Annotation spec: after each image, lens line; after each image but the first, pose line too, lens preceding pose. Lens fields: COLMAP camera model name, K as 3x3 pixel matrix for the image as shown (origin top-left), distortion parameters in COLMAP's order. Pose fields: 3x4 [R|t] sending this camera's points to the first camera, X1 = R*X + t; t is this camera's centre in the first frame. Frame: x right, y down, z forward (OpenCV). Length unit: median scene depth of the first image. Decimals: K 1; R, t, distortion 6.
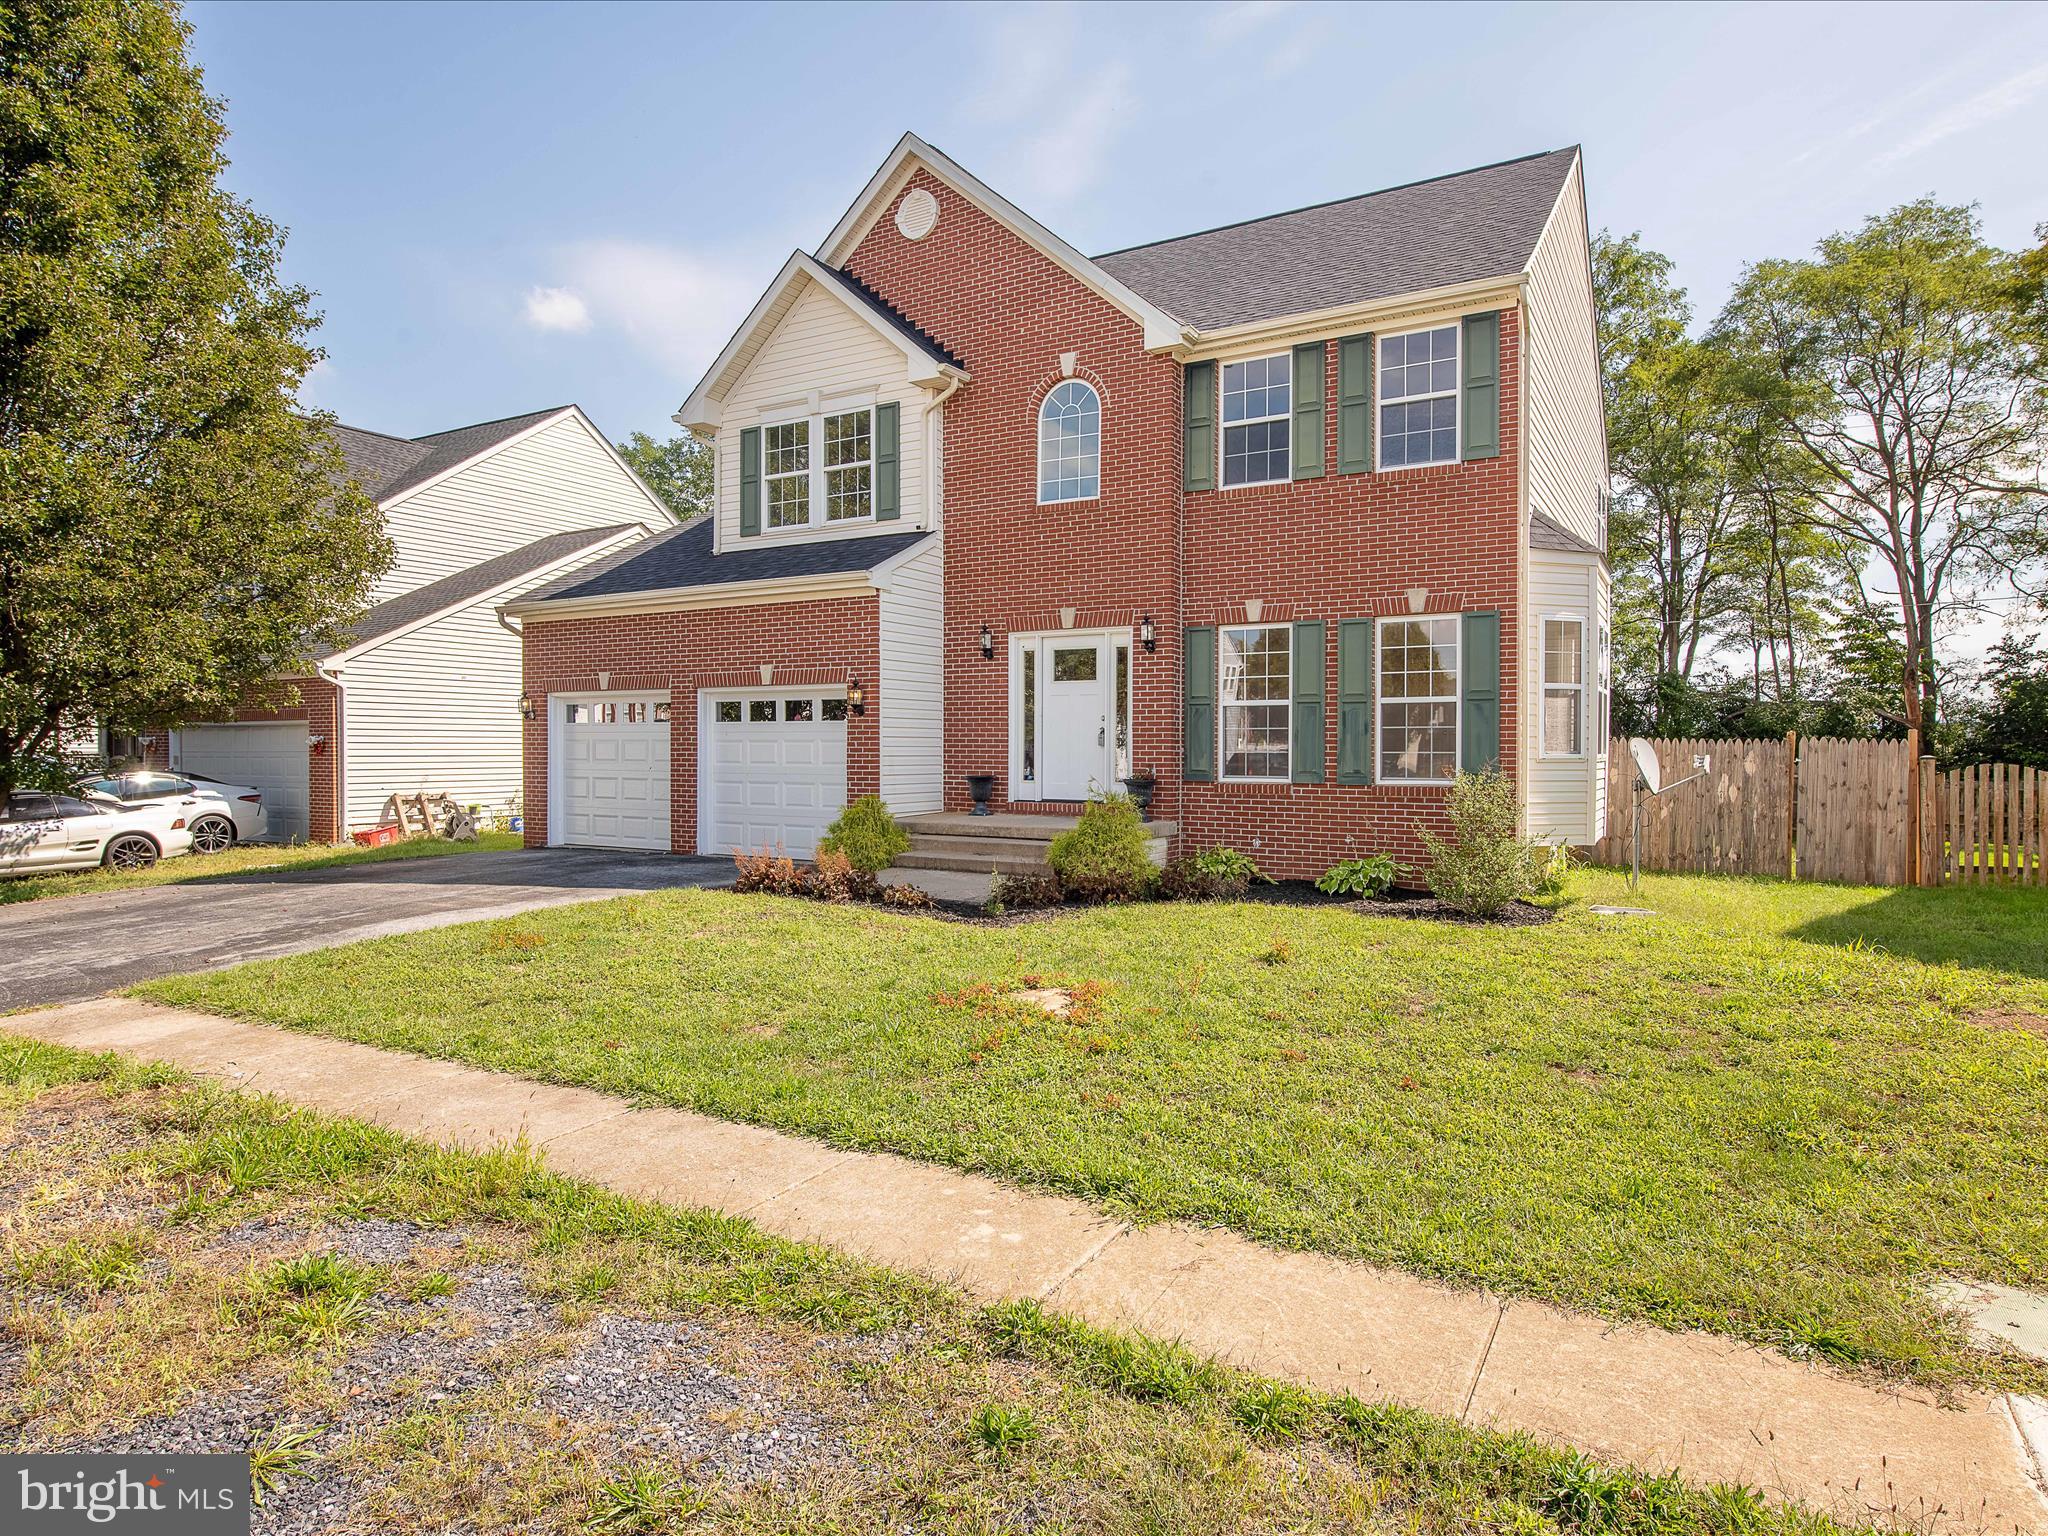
lens RADIAL K [[1005.7, 0, 1024.0], [0, 1005.7, 768.0], [0, 0, 1]] dist [0.001245, -0.000386]
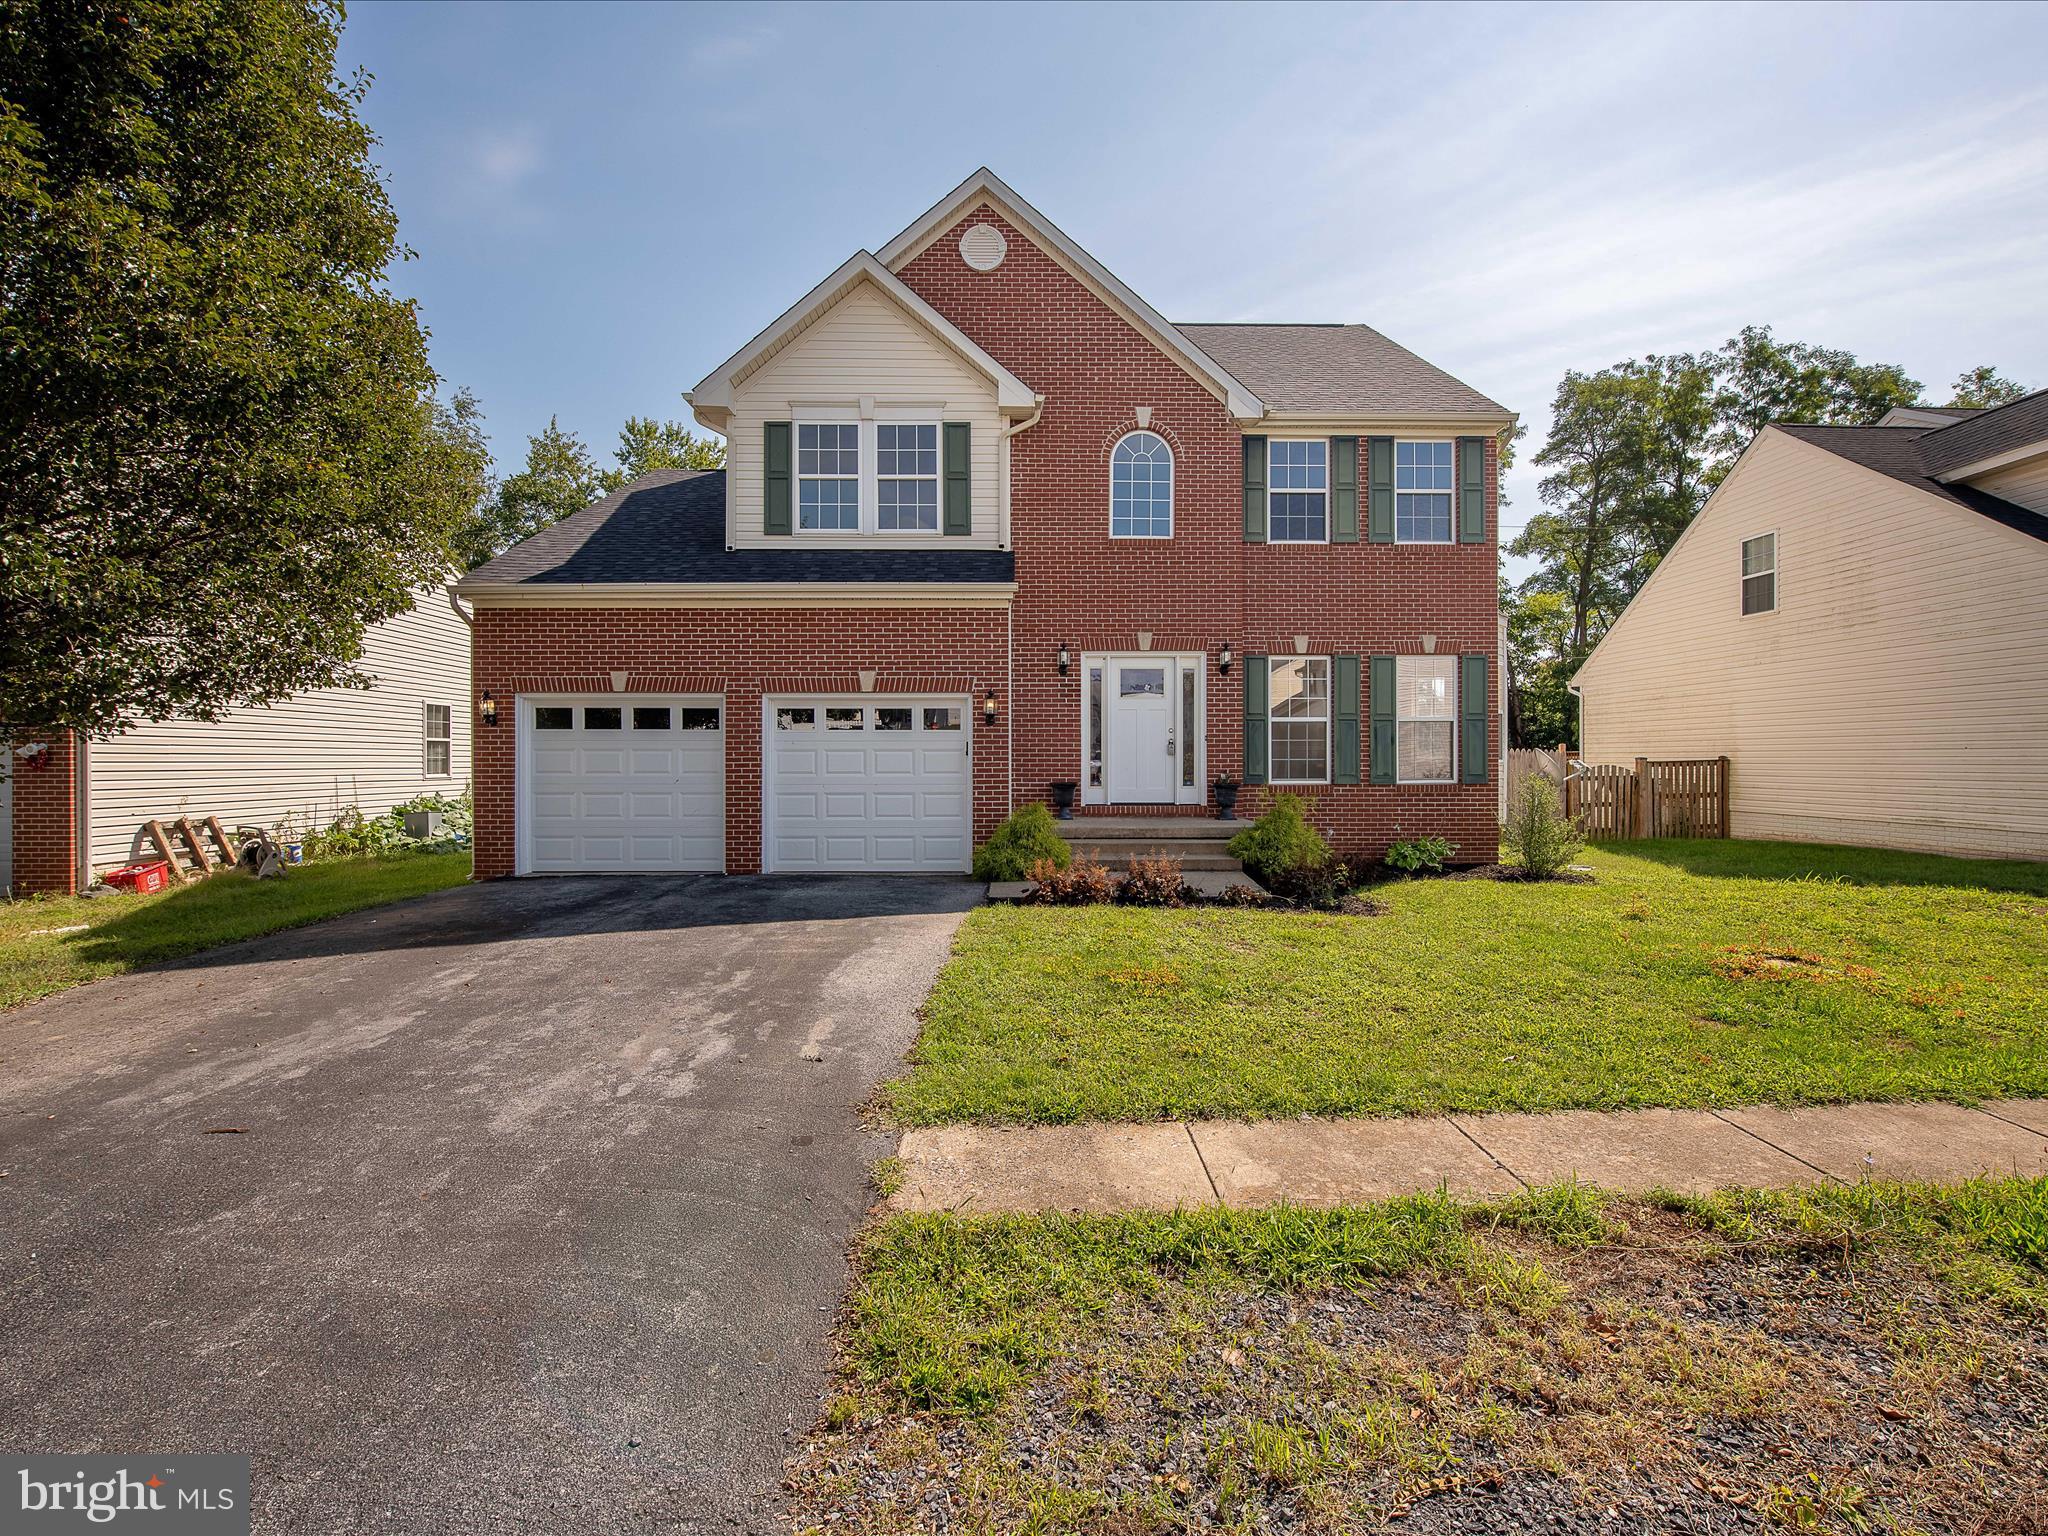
lens RADIAL K [[823.6, 0, 1026.2], [0, 823.6, 763.1], [0, 0, 1]] dist [0.000245, -0.000111]
pose [[0.890796, -0.006751, 0.454354, -0.457012], [0.011740, 0.999898, -0.008162, -0.006104], [-0.454252, 0.012605, 0.890784, 0.221114]]
